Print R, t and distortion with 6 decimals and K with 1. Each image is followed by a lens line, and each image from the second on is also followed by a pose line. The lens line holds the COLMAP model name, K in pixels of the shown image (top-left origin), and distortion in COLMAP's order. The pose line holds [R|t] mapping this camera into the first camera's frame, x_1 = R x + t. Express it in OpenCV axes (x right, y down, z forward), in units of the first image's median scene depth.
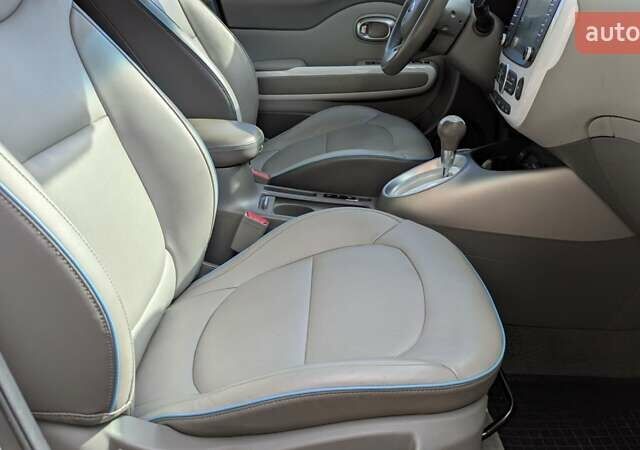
lens RADIAL K [[521.3, 0, 320.0], [0, 521.3, 225.0], [0, 0, 1]] dist [-0.003099, -0.004647]
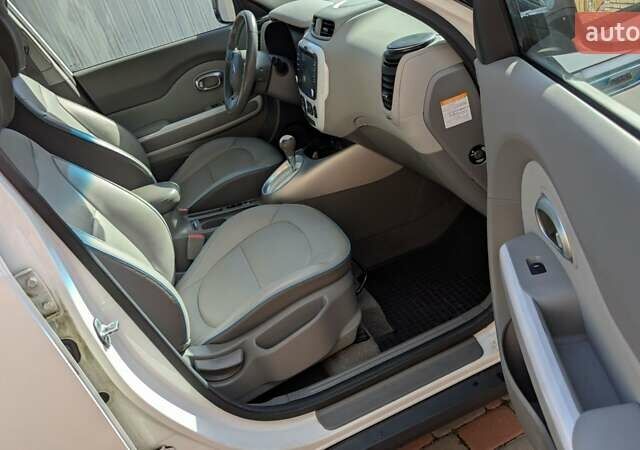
lens RADIAL K [[521.3, 0, 320.0], [0, 521.3, 225.0], [0, 0, 1]] dist [-0.003099, -0.004647]
pose [[0.904619, -0.361674, 0.225514, -0.117985], [0.356812, 0.932019, 0.063448, -0.009645], [-0.233131, 0.023070, 0.972172, -0.606445]]
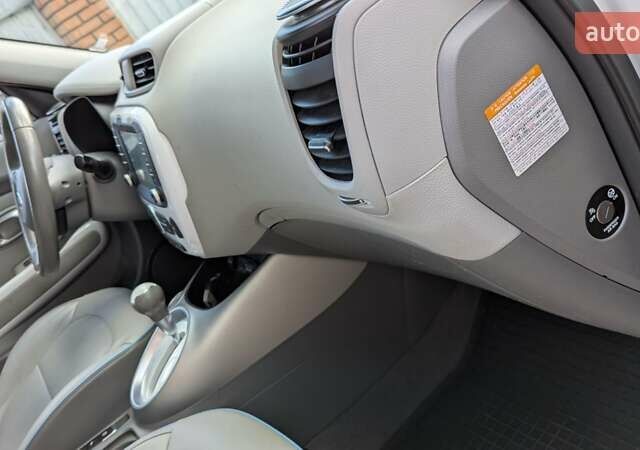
lens RADIAL K [[521.3, 0, 320.0], [0, 521.3, 225.0], [0, 0, 1]] dist [-0.003099, -0.004647]
pose [[0.677664, -0.609504, 0.411433, 0.161700], [0.656540, 0.753486, 0.034851, -0.116558], [-0.331251, 0.246505, 0.910773, 0.095149]]
